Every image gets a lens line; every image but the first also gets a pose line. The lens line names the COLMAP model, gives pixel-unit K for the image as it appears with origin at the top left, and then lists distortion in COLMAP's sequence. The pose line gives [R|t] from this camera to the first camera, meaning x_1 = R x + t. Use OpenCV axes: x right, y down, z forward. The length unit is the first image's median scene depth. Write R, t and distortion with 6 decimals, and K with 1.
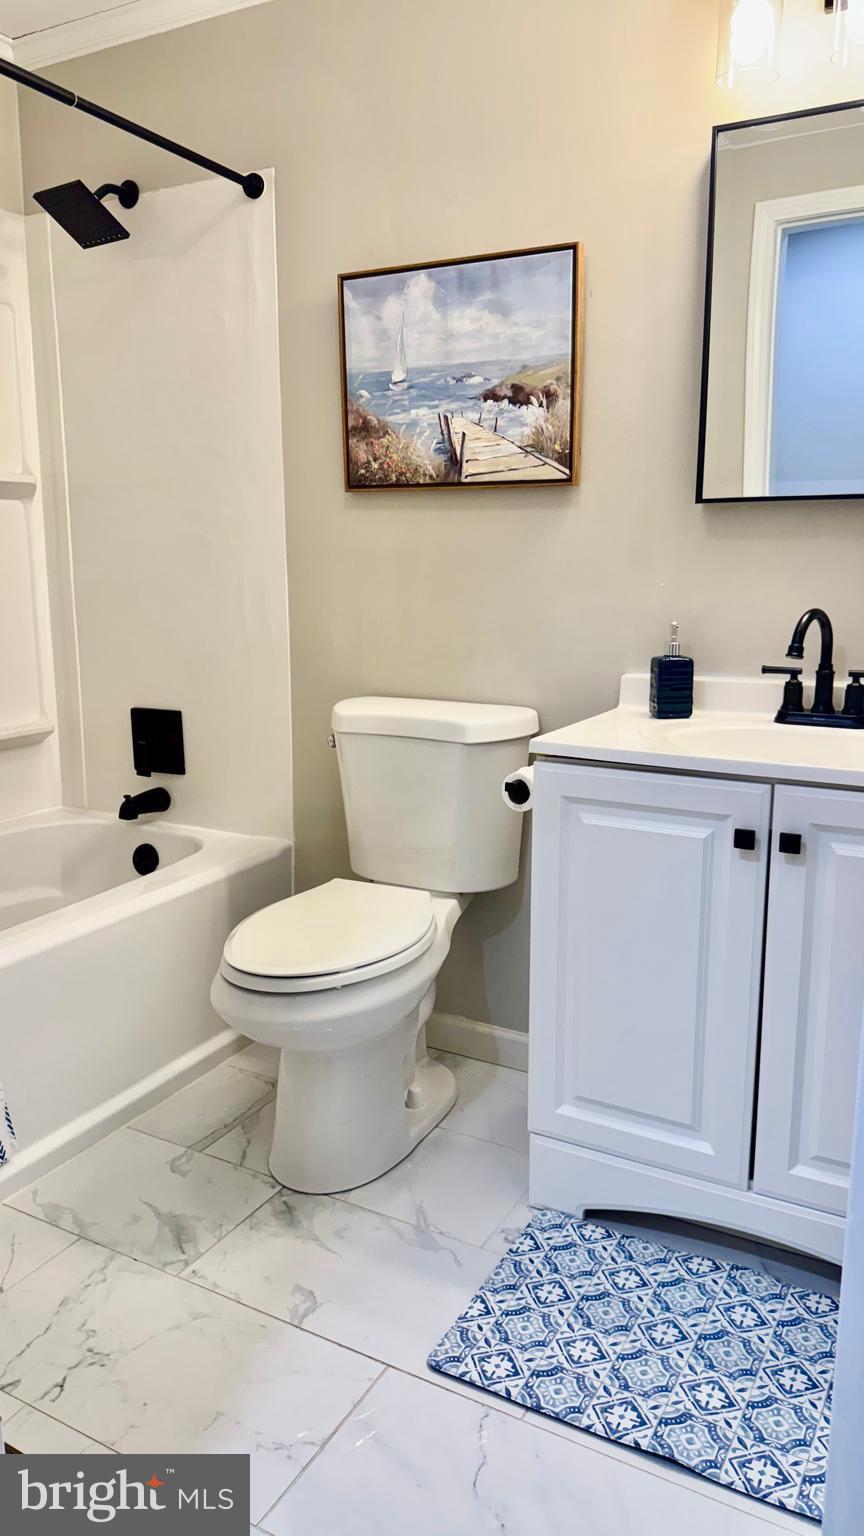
lens RADIAL K [[1073.6, 0, 435.8], [0, 1073.6, 770.0], [0, 0, 1]] dist [0.075216, -0.109326]
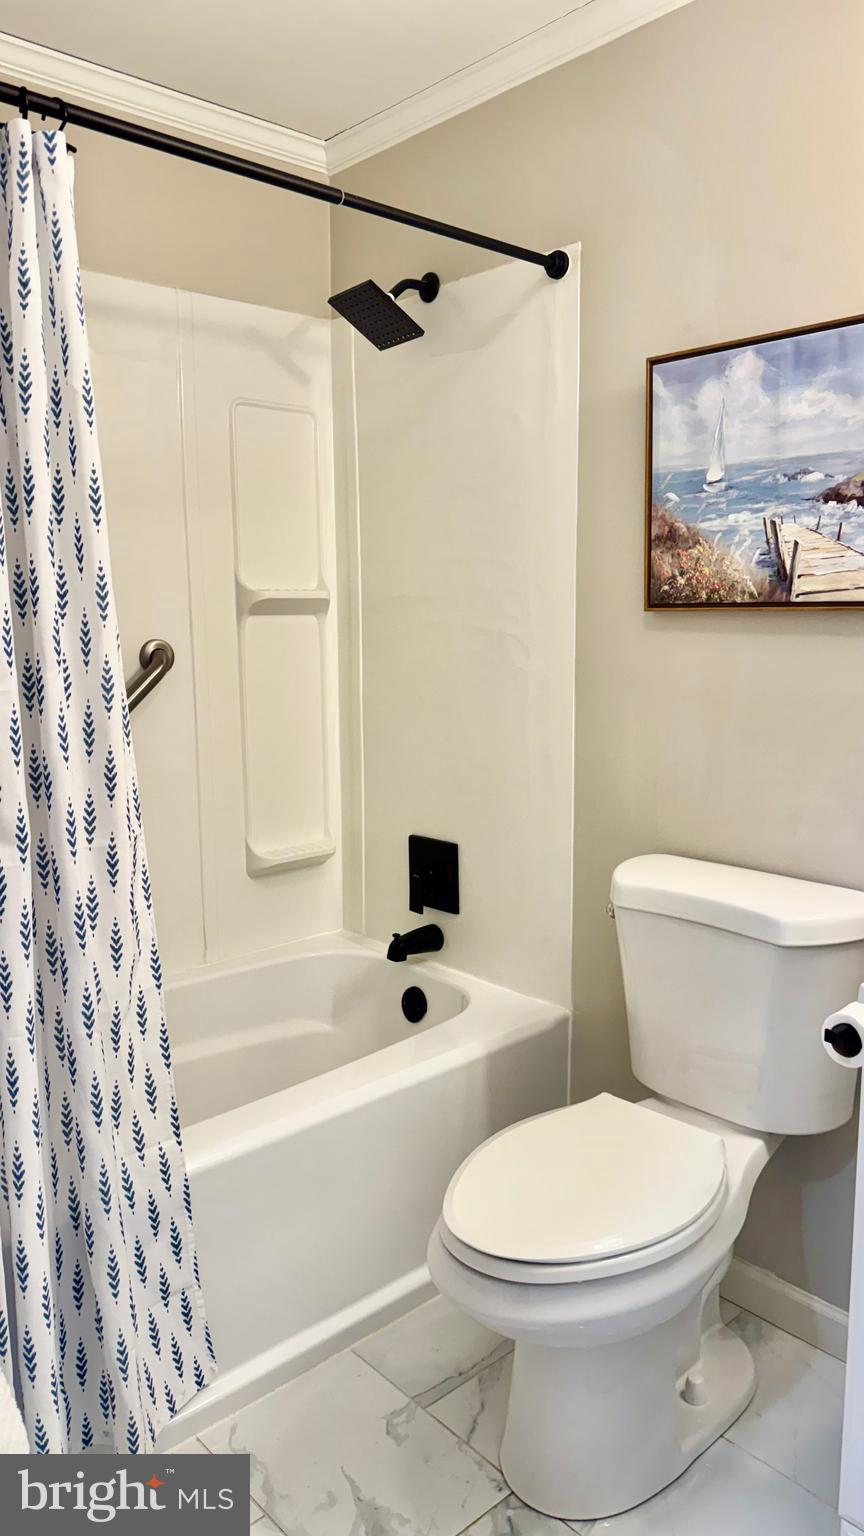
lens RADIAL K [[1073.6, 0, 432.1], [0, 1073.6, 760.4], [0, 0, 1]] dist [0.075216, -0.109326]
pose [[0.944468, 0.039680, -0.326198, 0.038742], [-0.055738, 0.997643, -0.040028, -0.105620], [0.323841, 0.055987, 0.944454, 0.175671]]
